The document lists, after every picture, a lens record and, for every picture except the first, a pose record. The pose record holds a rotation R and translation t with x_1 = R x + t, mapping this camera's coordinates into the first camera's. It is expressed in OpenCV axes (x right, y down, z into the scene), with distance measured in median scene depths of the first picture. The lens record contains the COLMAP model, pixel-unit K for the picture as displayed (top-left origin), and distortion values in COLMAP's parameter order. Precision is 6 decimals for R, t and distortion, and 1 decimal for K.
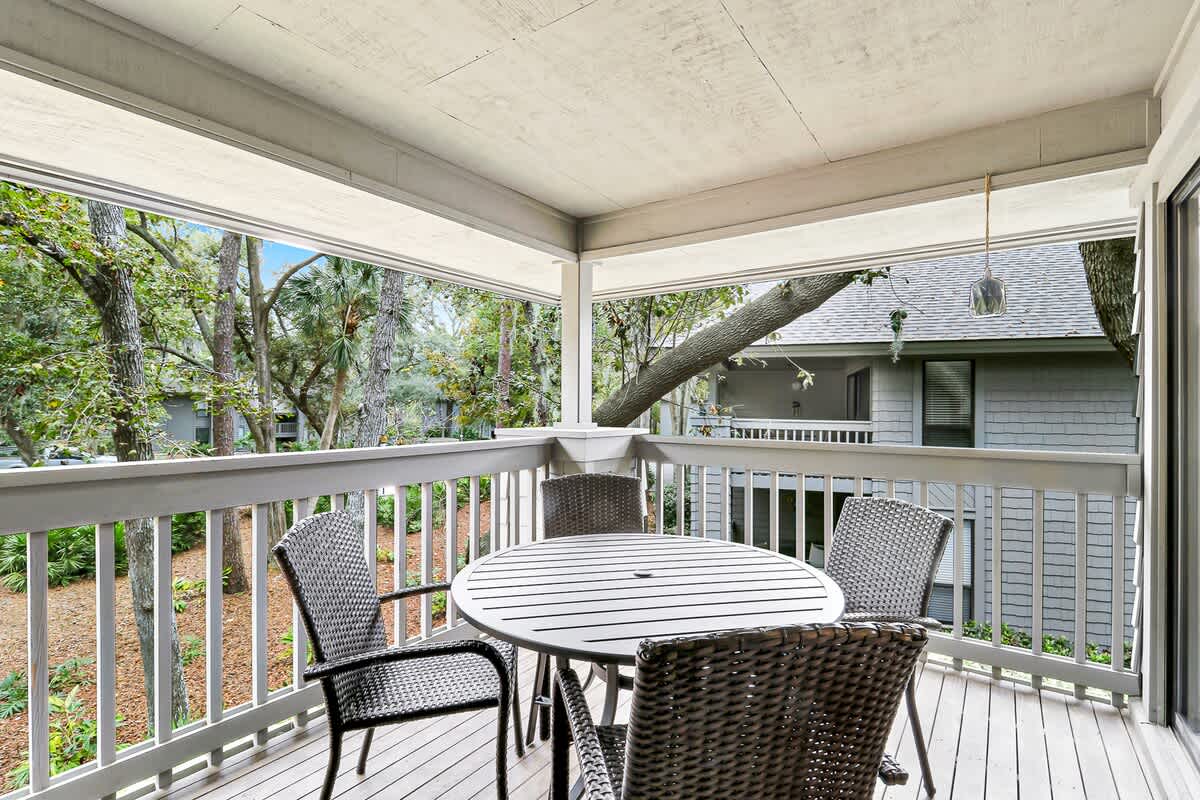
lens RADIAL K [[572.4, 0, 597.8], [0, 572.4, 408.3], [0, 0, 1]] dist [0.011649, -0.000212]
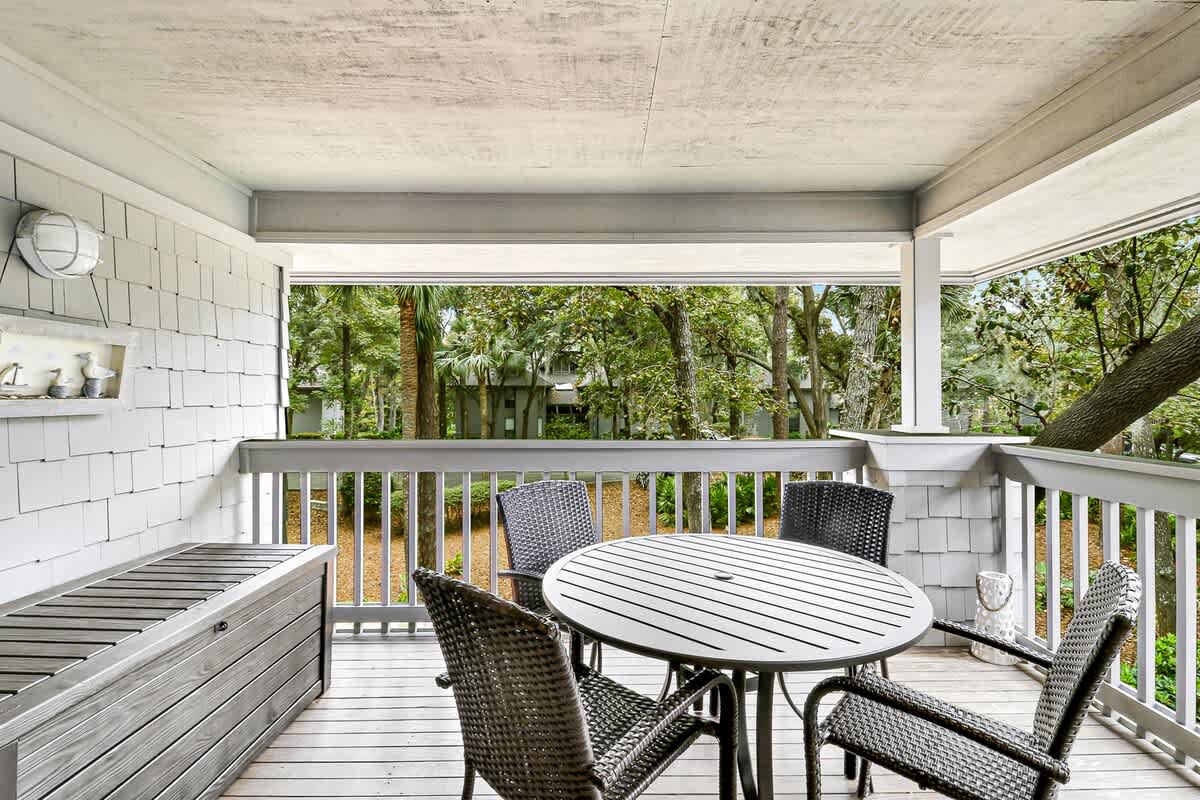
lens RADIAL K [[567.8, 0, 602.9], [0, 567.8, 395.1], [0, 0, 1]] dist [0.019514, -0.000152]
pose [[0.574649, -0.009752, -0.818342, 0.416010], [0.001703, 0.999941, -0.010720, -0.013089], [0.818398, 0.004766, 0.574632, 0.123691]]
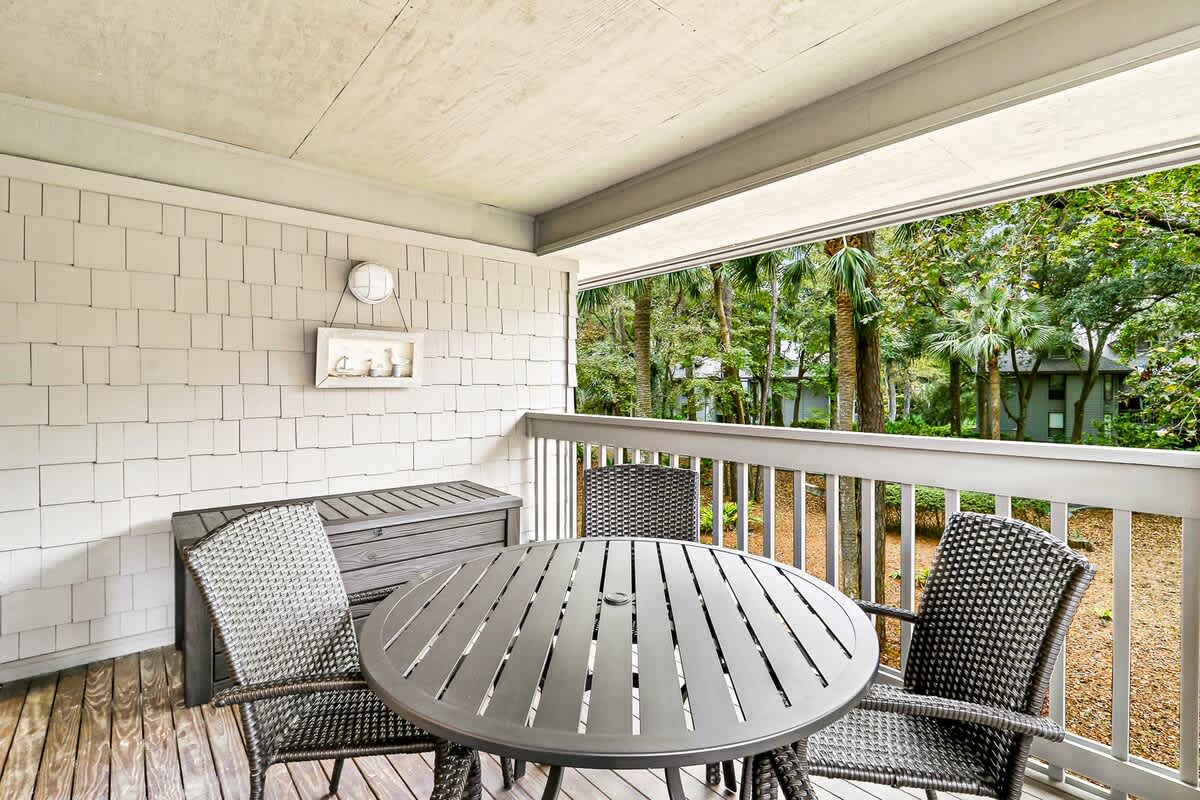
lens RADIAL K [[567.8, 0, 602.9], [0, 567.8, 395.1], [0, 0, 1]] dist [0.019514, -0.000152]
pose [[-0.252507, 0.007723, -0.967564, 0.438096], [-0.006257, 0.999934, 0.009614, 0.001723], [0.967575, 0.008481, -0.252442, 0.617760]]
